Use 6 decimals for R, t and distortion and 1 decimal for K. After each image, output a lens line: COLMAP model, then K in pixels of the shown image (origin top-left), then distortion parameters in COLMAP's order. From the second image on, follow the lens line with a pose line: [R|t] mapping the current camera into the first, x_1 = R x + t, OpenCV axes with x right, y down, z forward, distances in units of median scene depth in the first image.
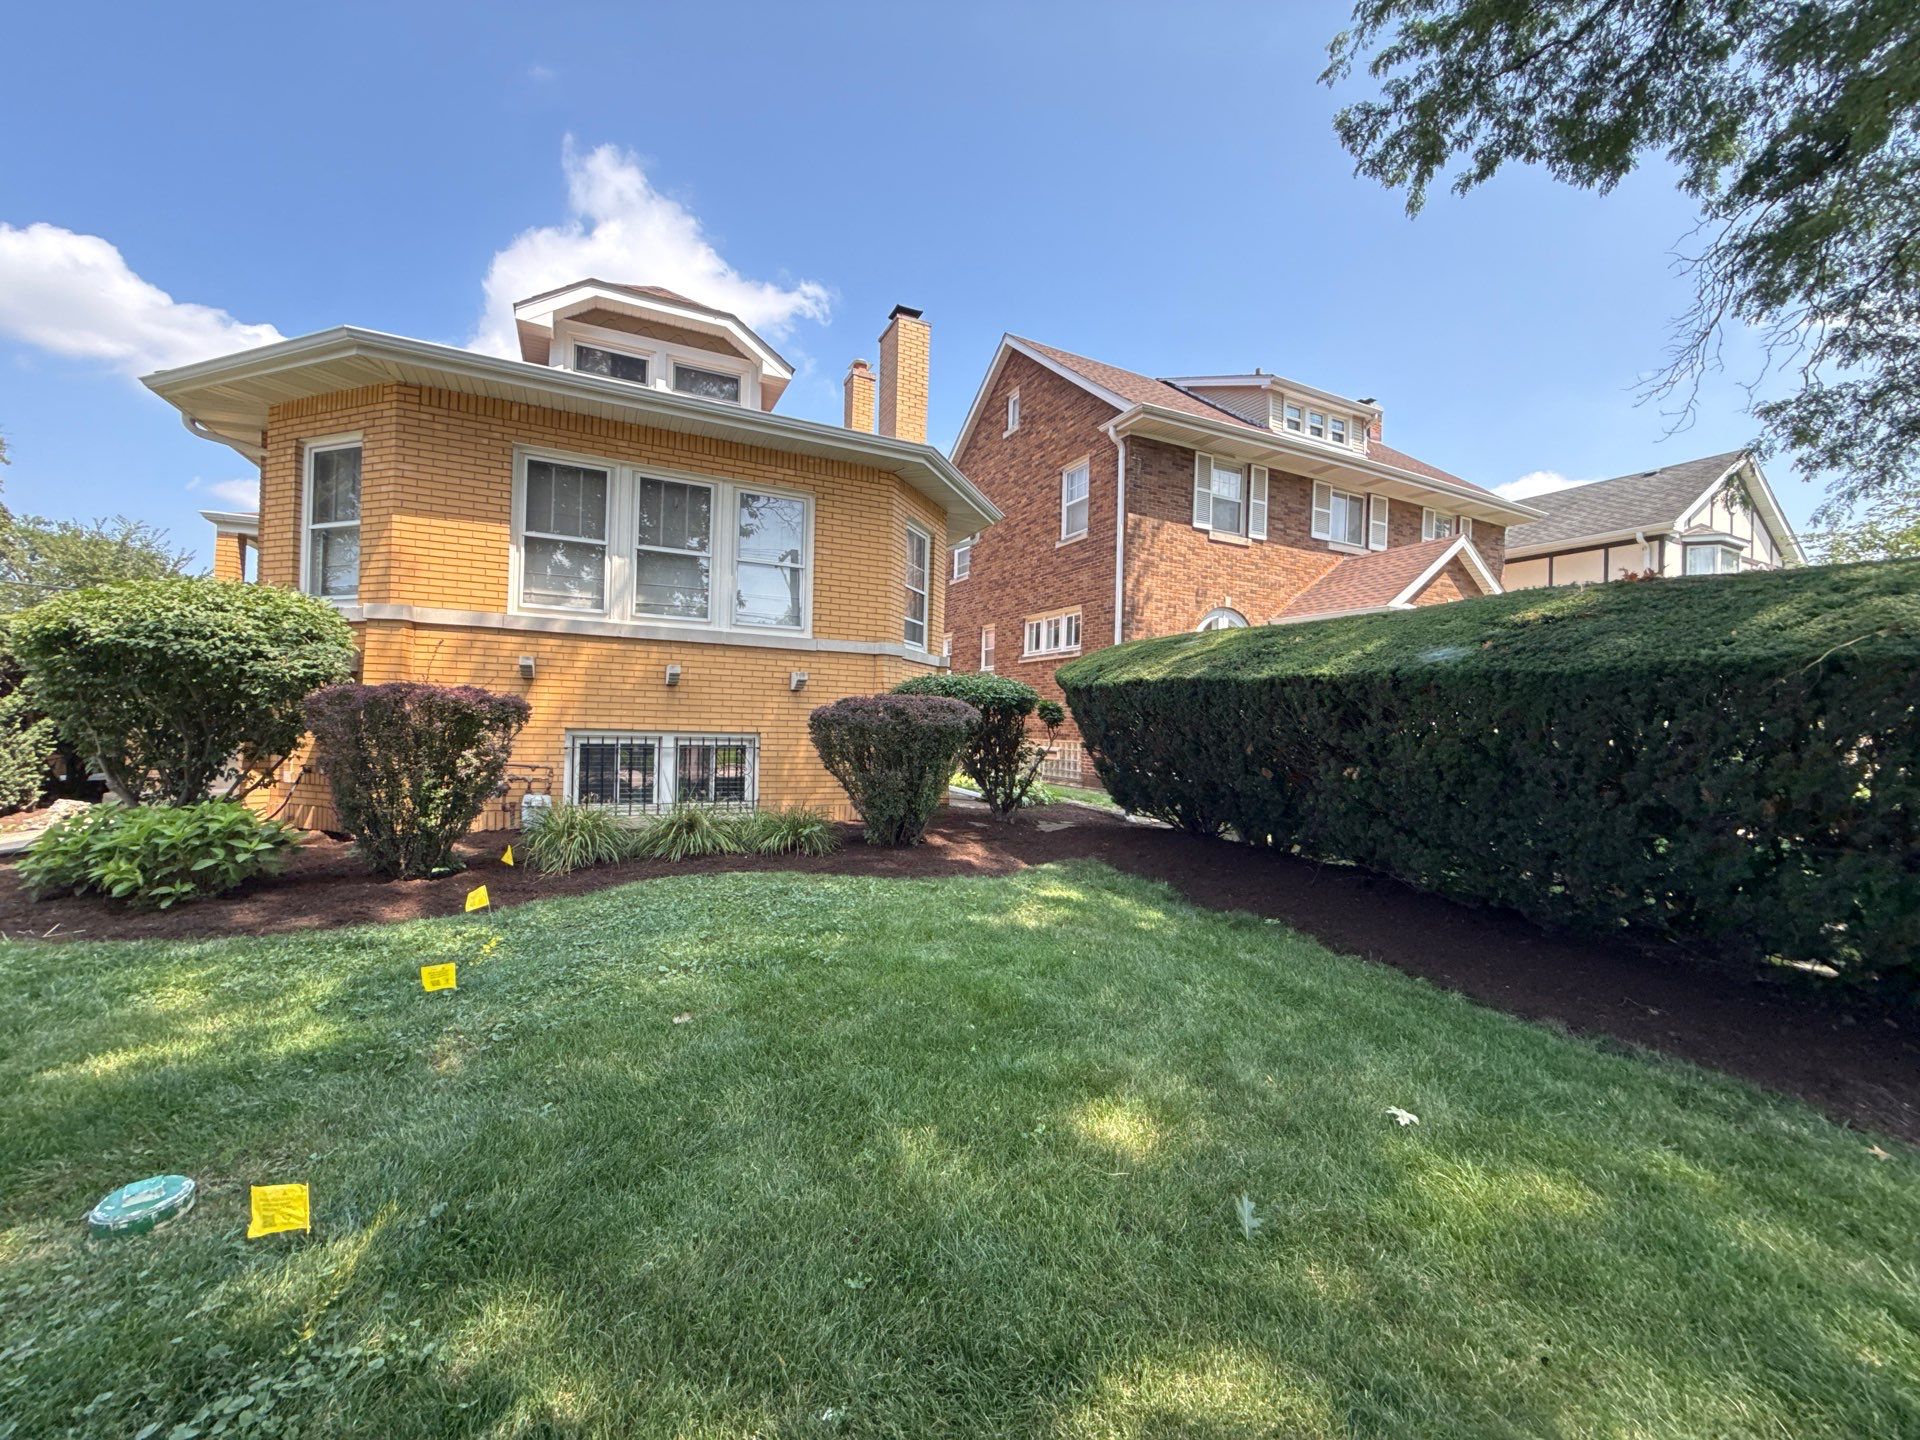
lens RADIAL K [[763.0, 0, 958.8], [0, 763.0, 714.7], [0, 0, 1]] dist [-0.000055, -0.000053]
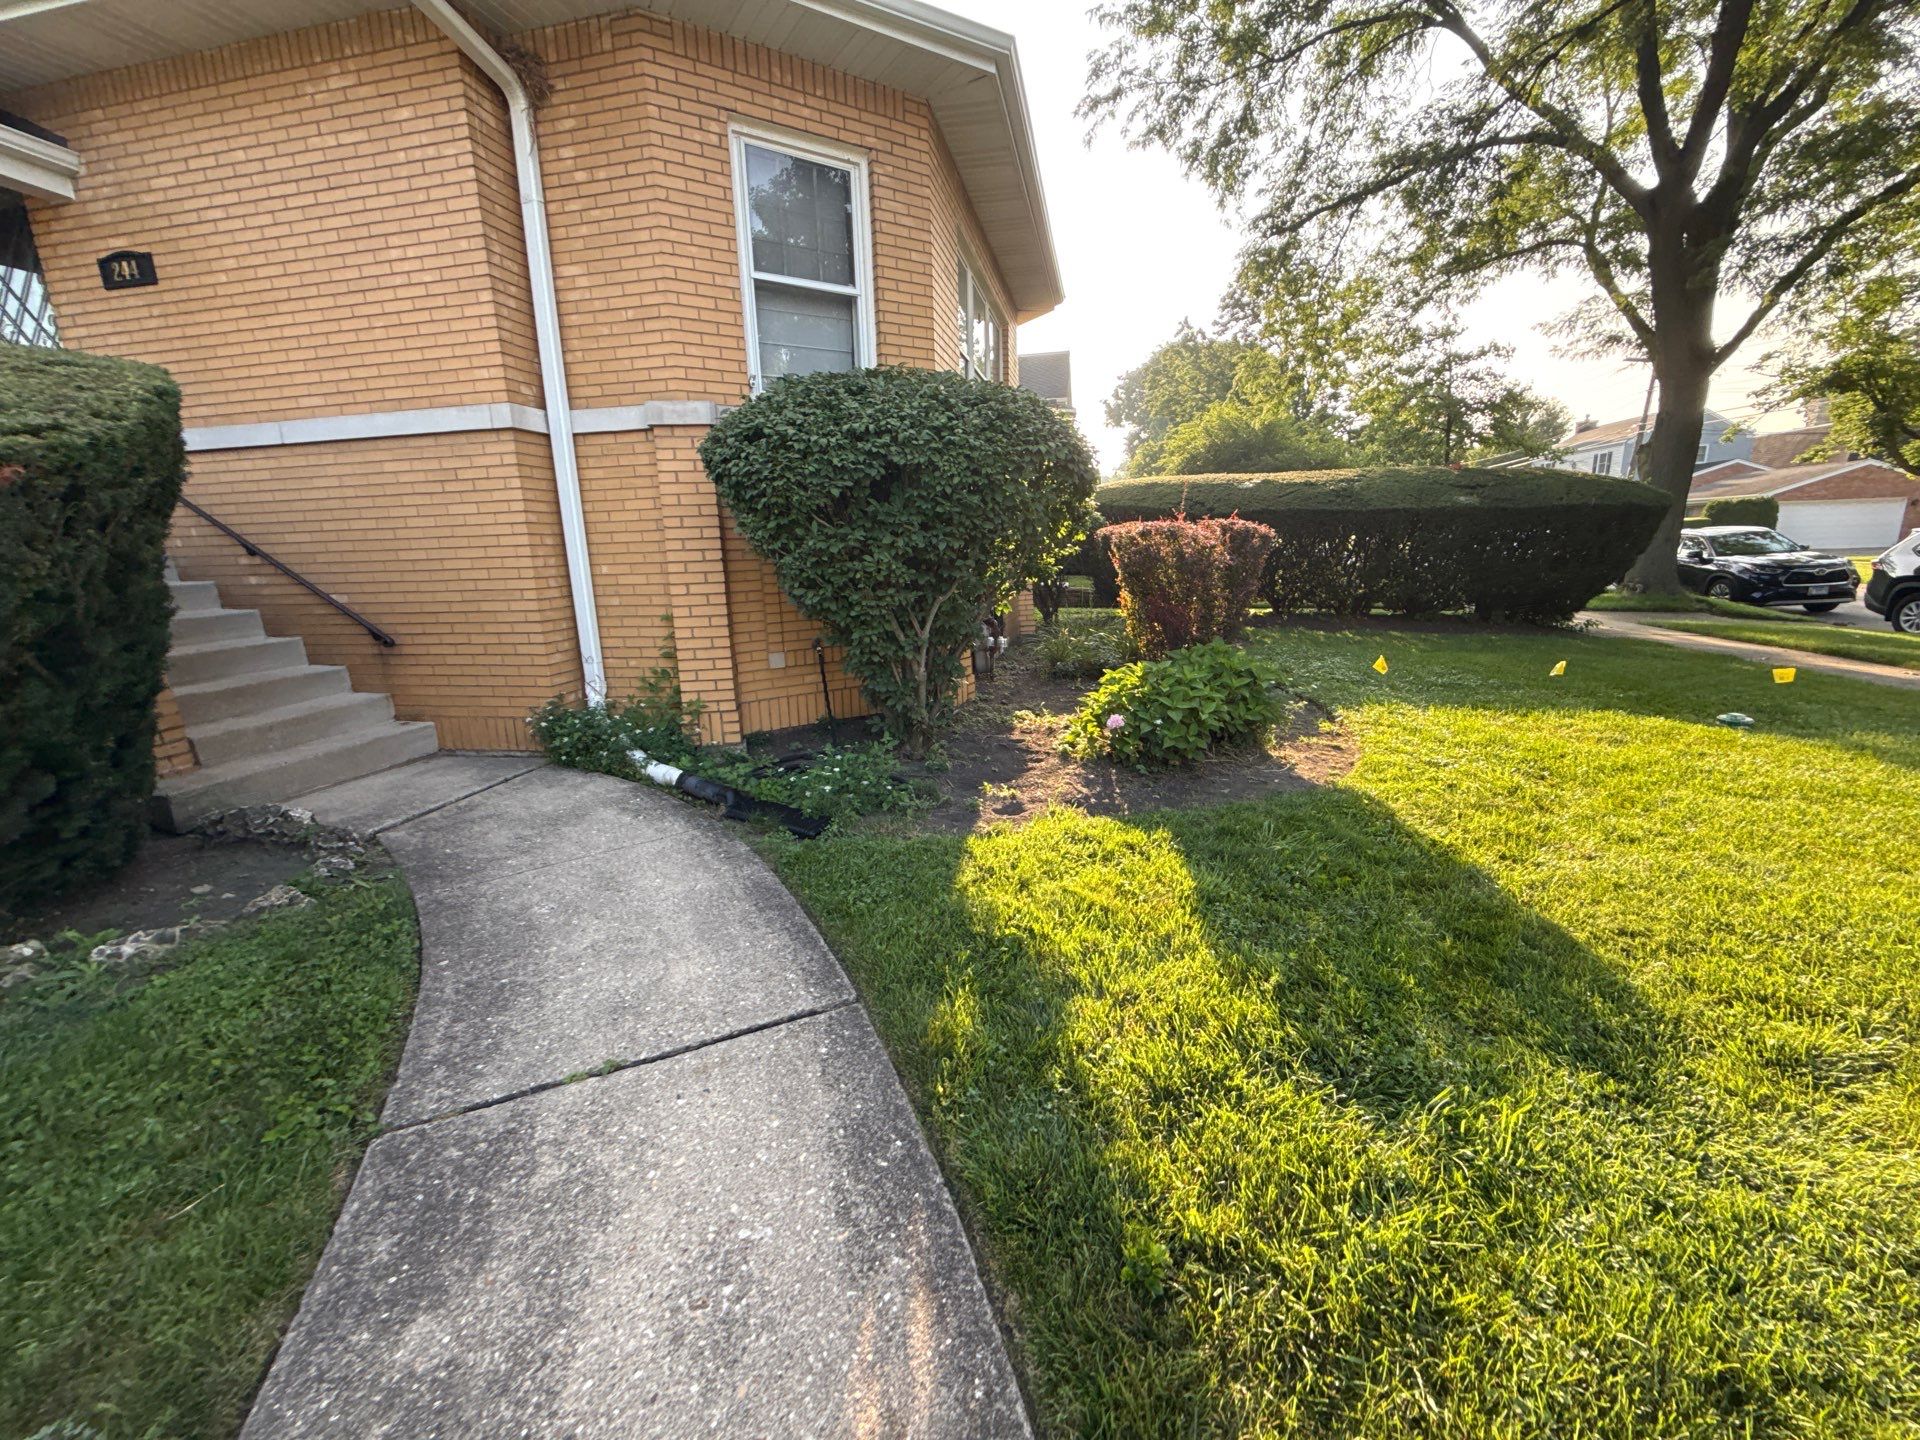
lens RADIAL K [[763.0, 0, 954.6], [0, 763.0, 717.5], [0, 0, 1]] dist [-0.000055, -0.000053]
pose [[0.608105, -0.216519, 0.763759, -0.925566], [0.035774, 0.968584, 0.246102, -0.024546], [-0.793050, -0.122333, 0.596746, 0.302801]]
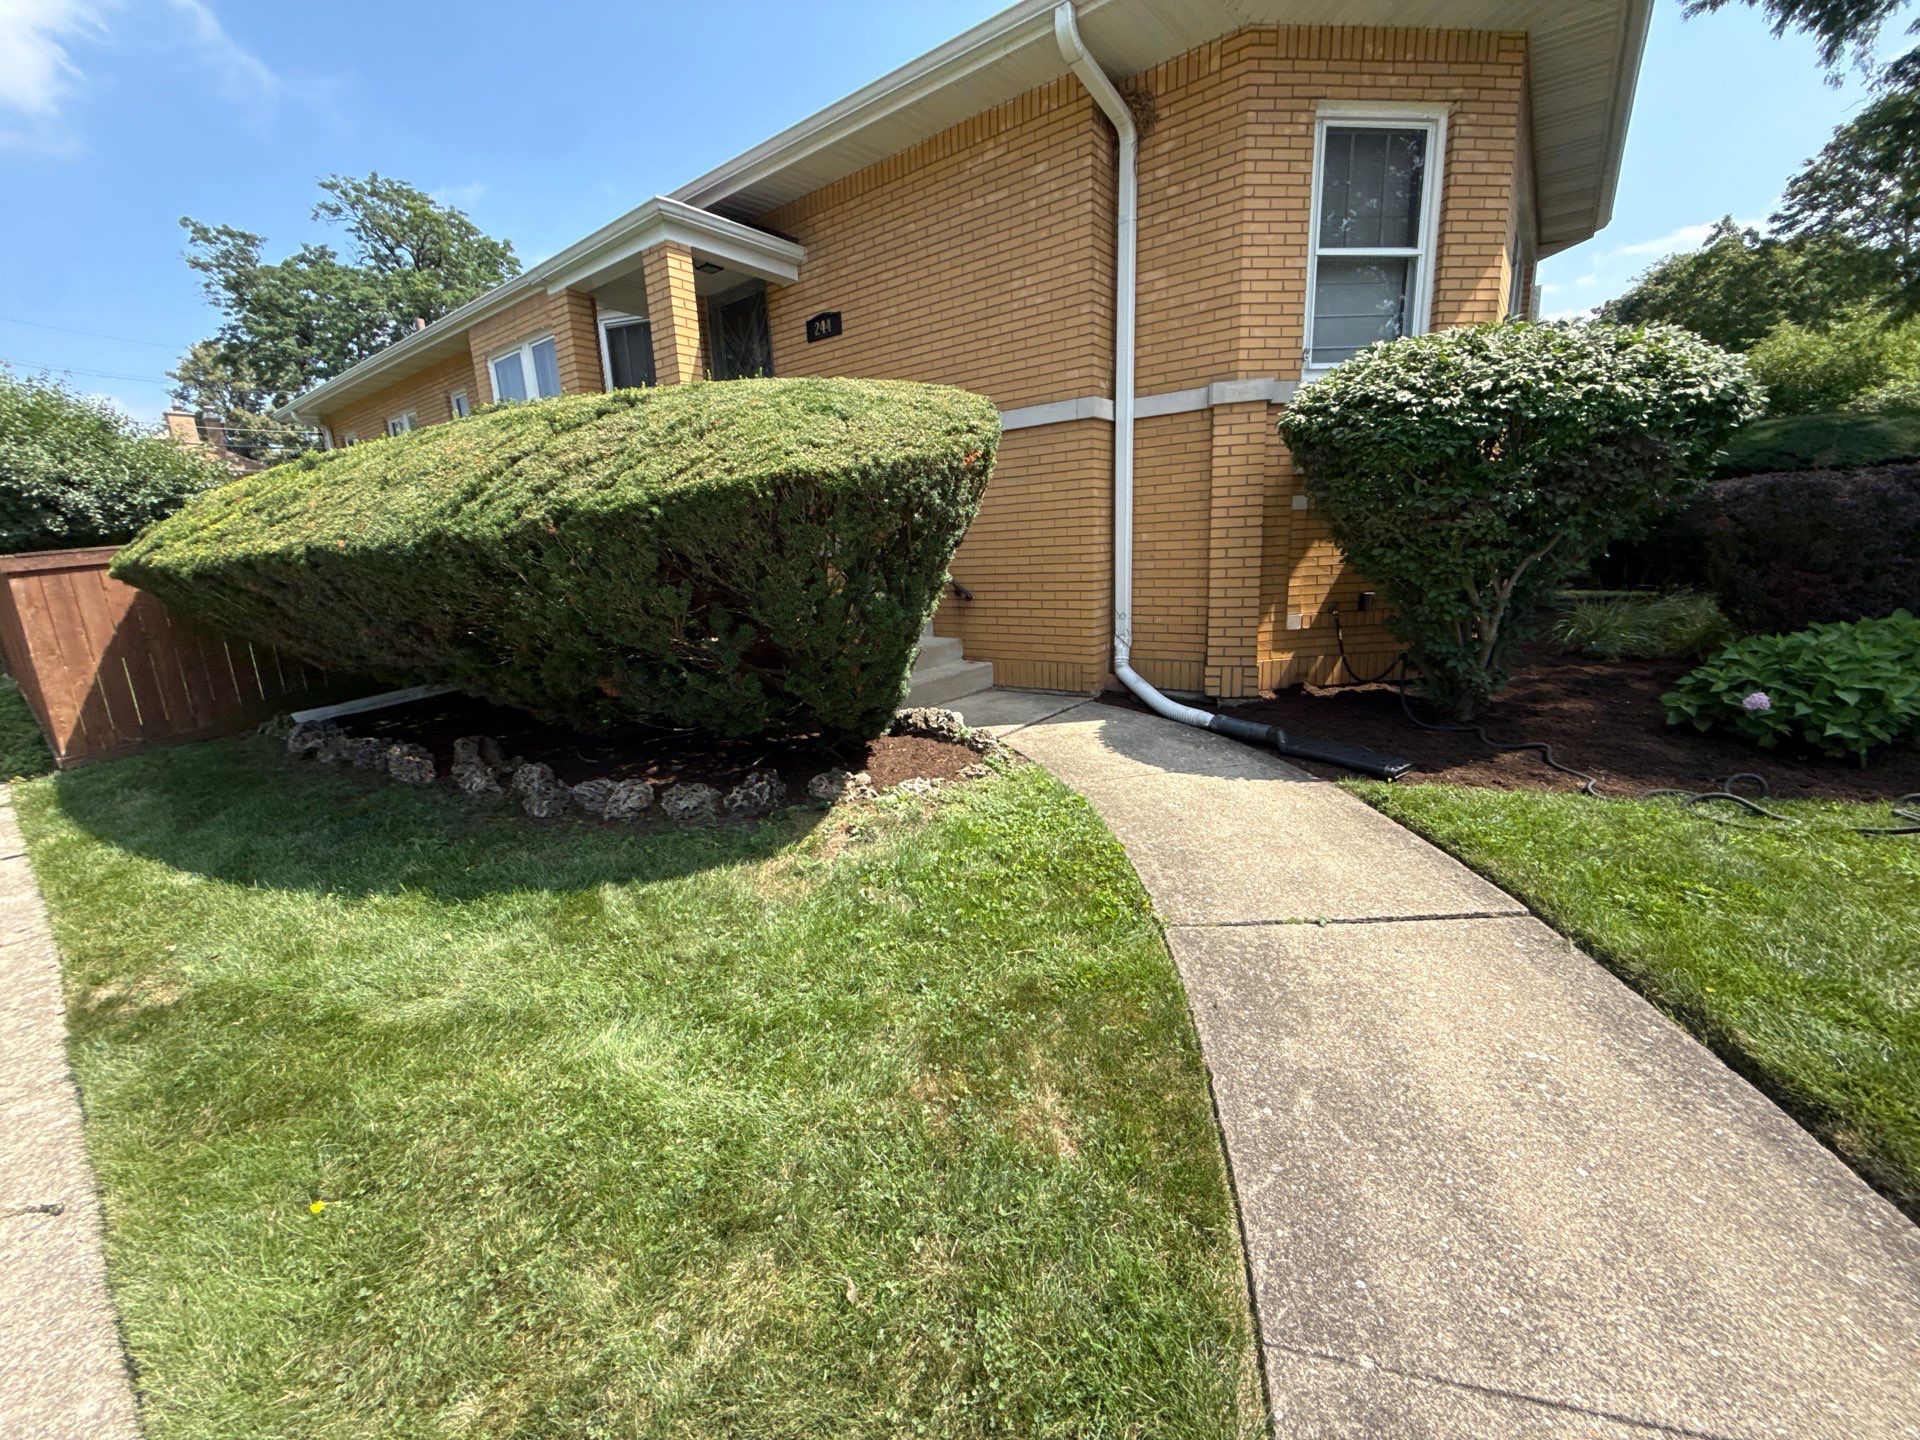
lens RADIAL K [[763.0, 0, 956.4], [0, 763.0, 717.2], [0, 0, 1]] dist [-0.000055, -0.000053]
pose [[0.889543, -0.163800, 0.426478, -1.046767], [0.062053, 0.968183, 0.242426, -0.020549], [-0.452618, -0.189184, 0.871405, 0.332510]]
